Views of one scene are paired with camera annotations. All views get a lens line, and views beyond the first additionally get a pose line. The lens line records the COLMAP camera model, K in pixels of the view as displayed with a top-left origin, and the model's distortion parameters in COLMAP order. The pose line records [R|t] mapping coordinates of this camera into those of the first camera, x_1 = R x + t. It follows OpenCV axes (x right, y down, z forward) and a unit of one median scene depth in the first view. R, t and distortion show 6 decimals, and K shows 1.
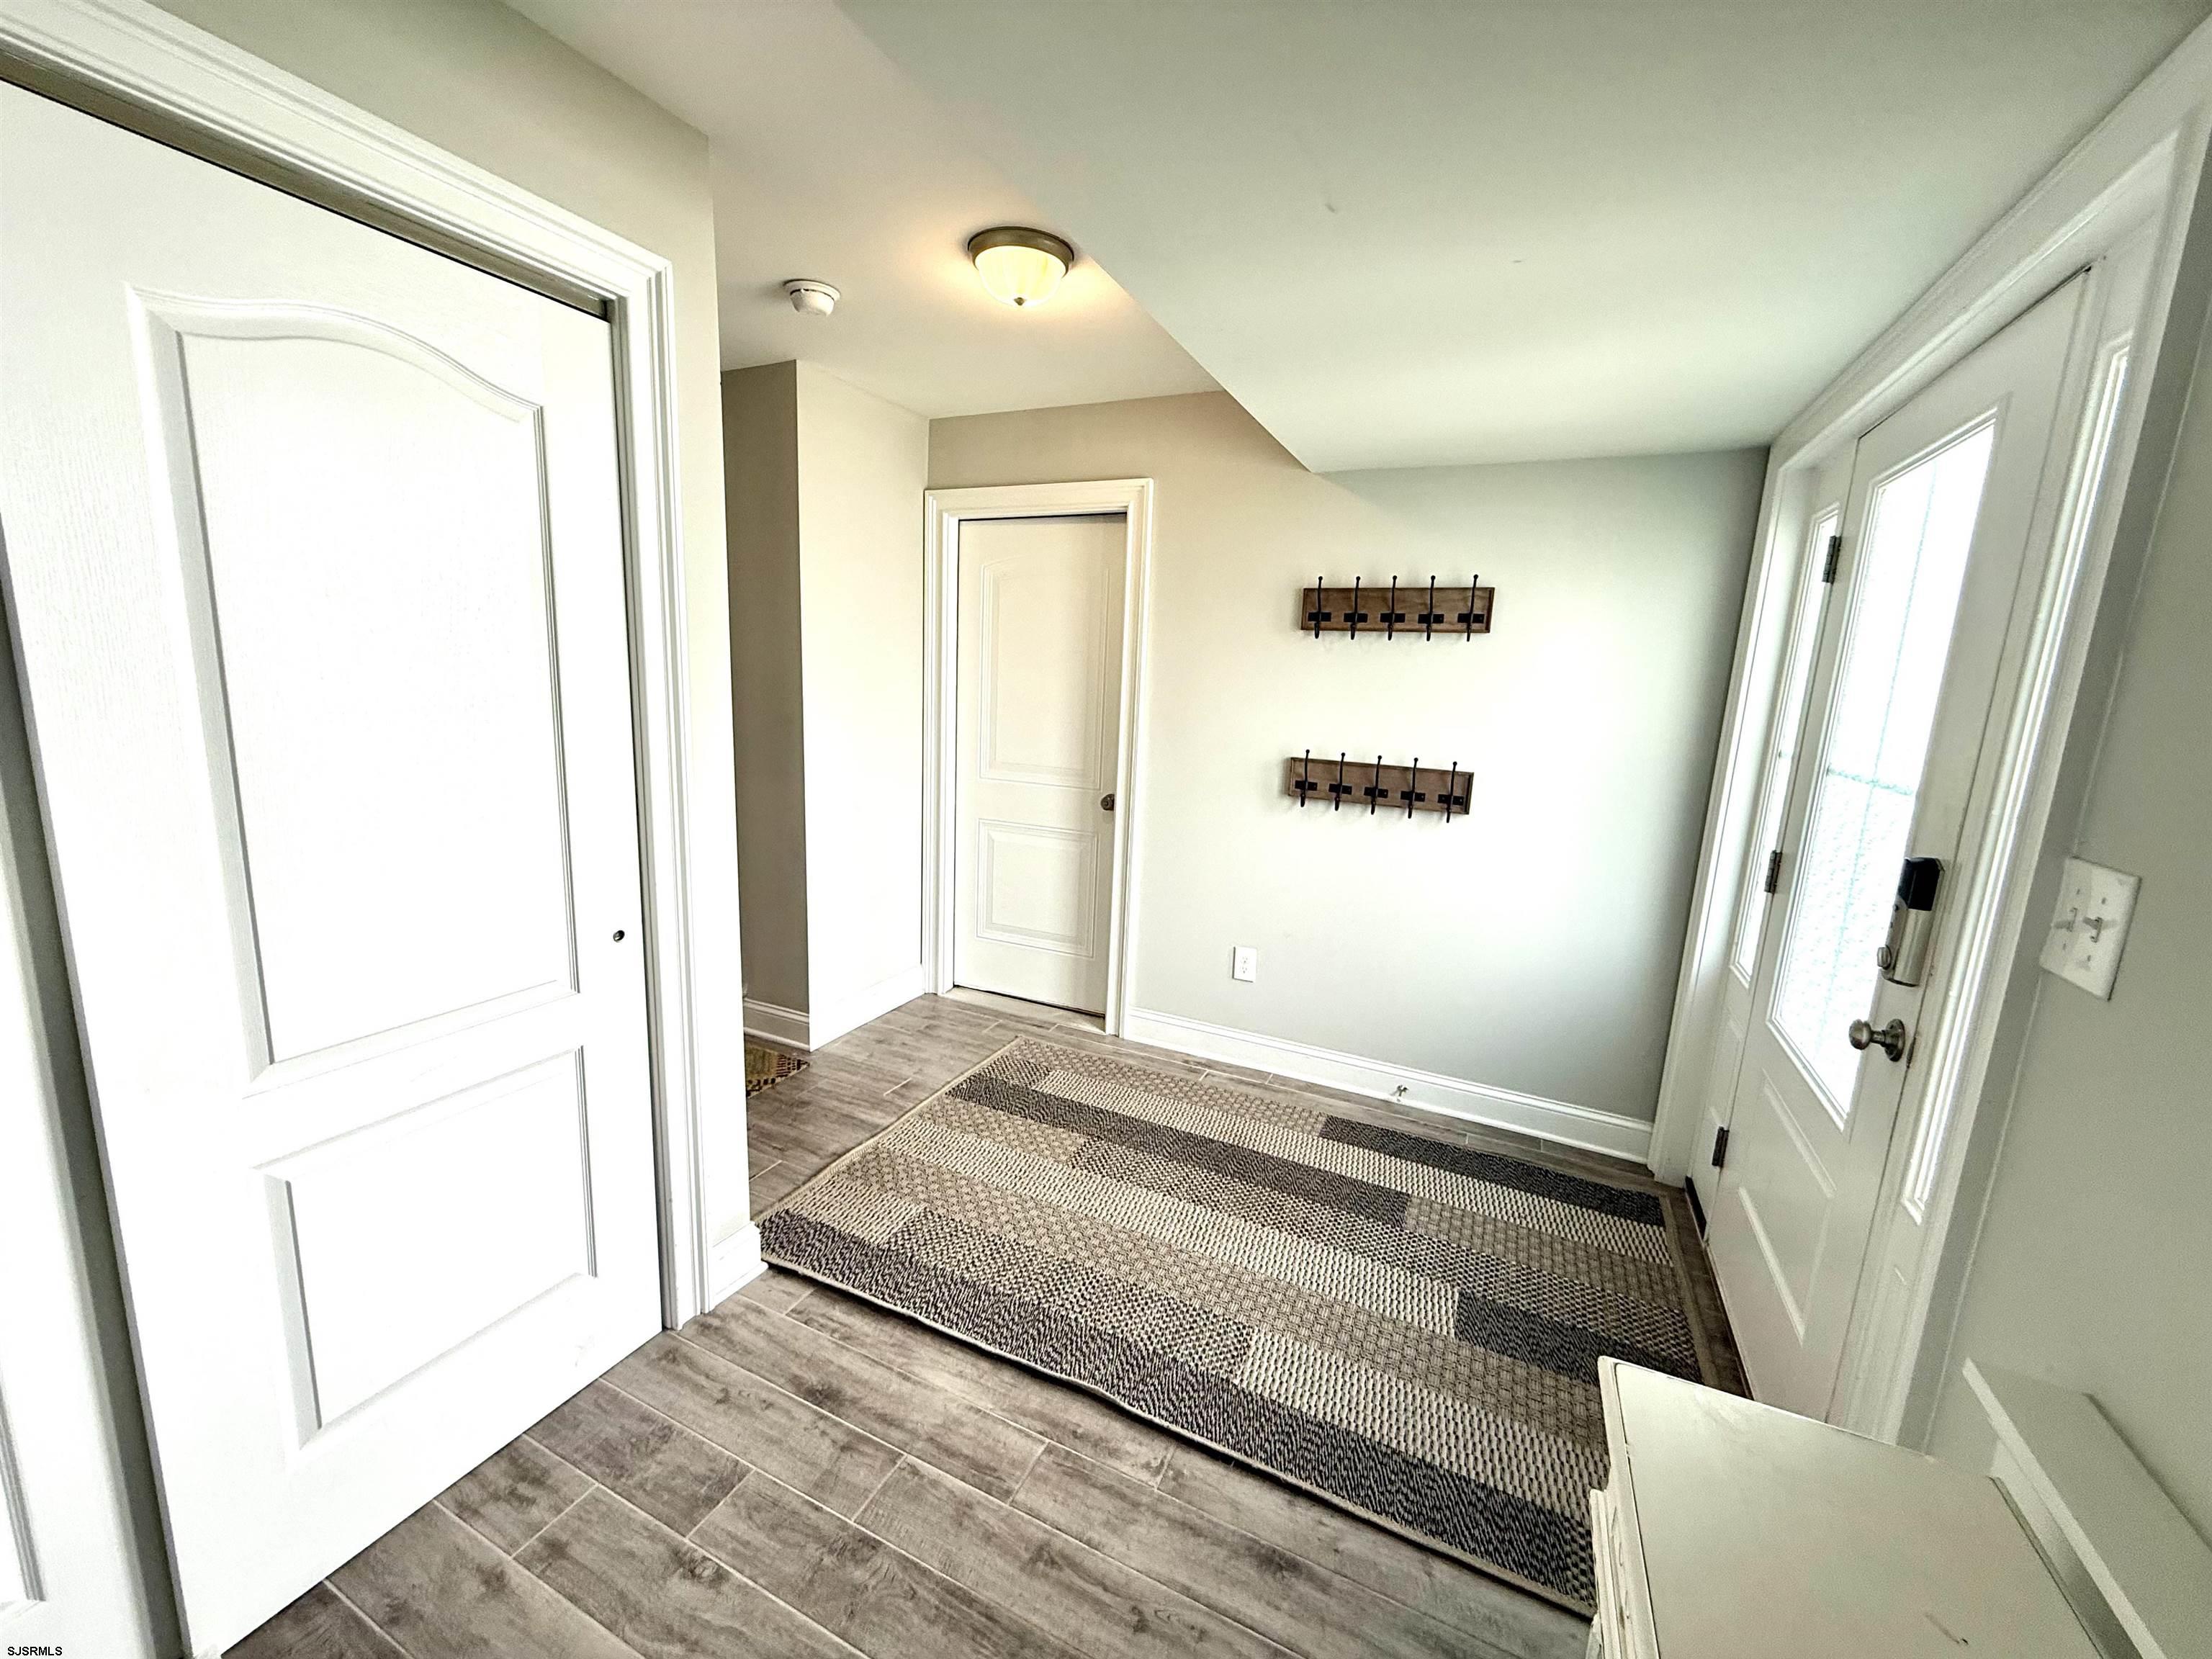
lens RADIAL K [[885.0, 0, 1101.5], [0, 885.0, 830.3], [0, 0, 1]] dist [-0.002050, 0.000475]
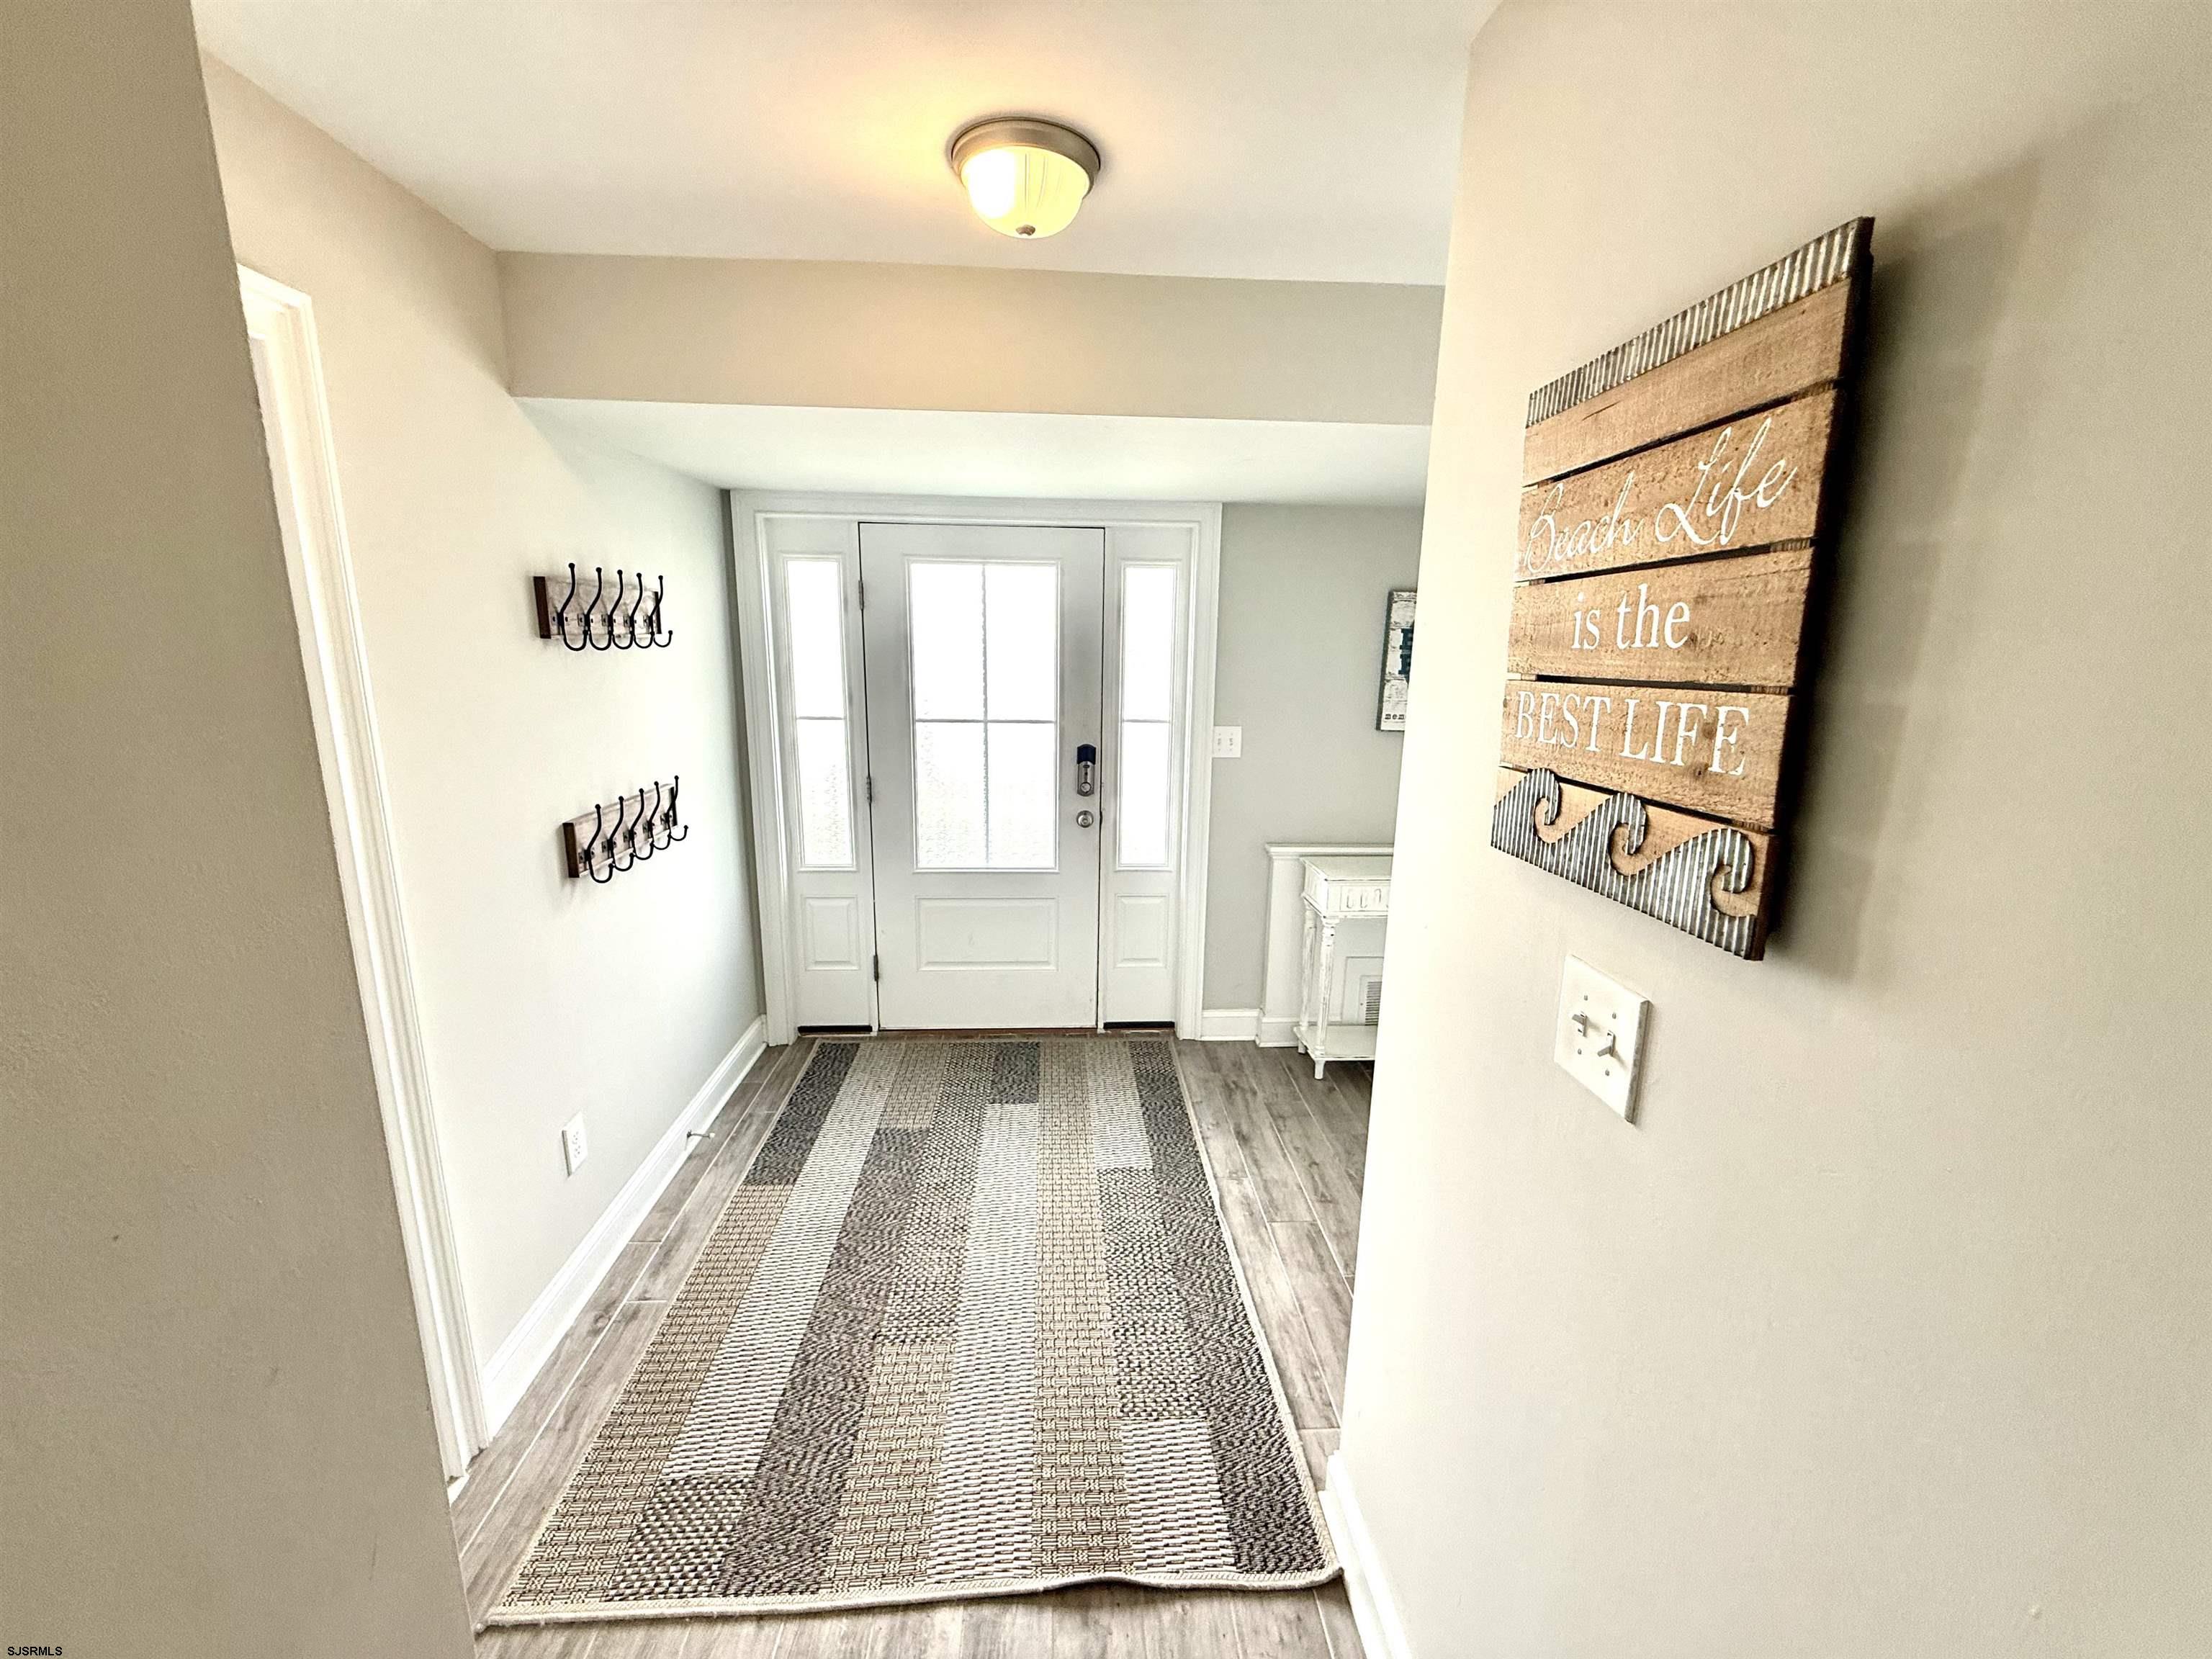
lens RADIAL K [[885.0, 0, 1103.1], [0, 885.0, 827.8], [0, 0, 1]] dist [-0.002050, 0.000475]
pose [[-0.484150, -0.231757, 0.843734, -0.911438], [0.123623, 0.936493, 0.328173, -0.407604], [-0.866208, 0.263190, -0.424753, 1.497016]]
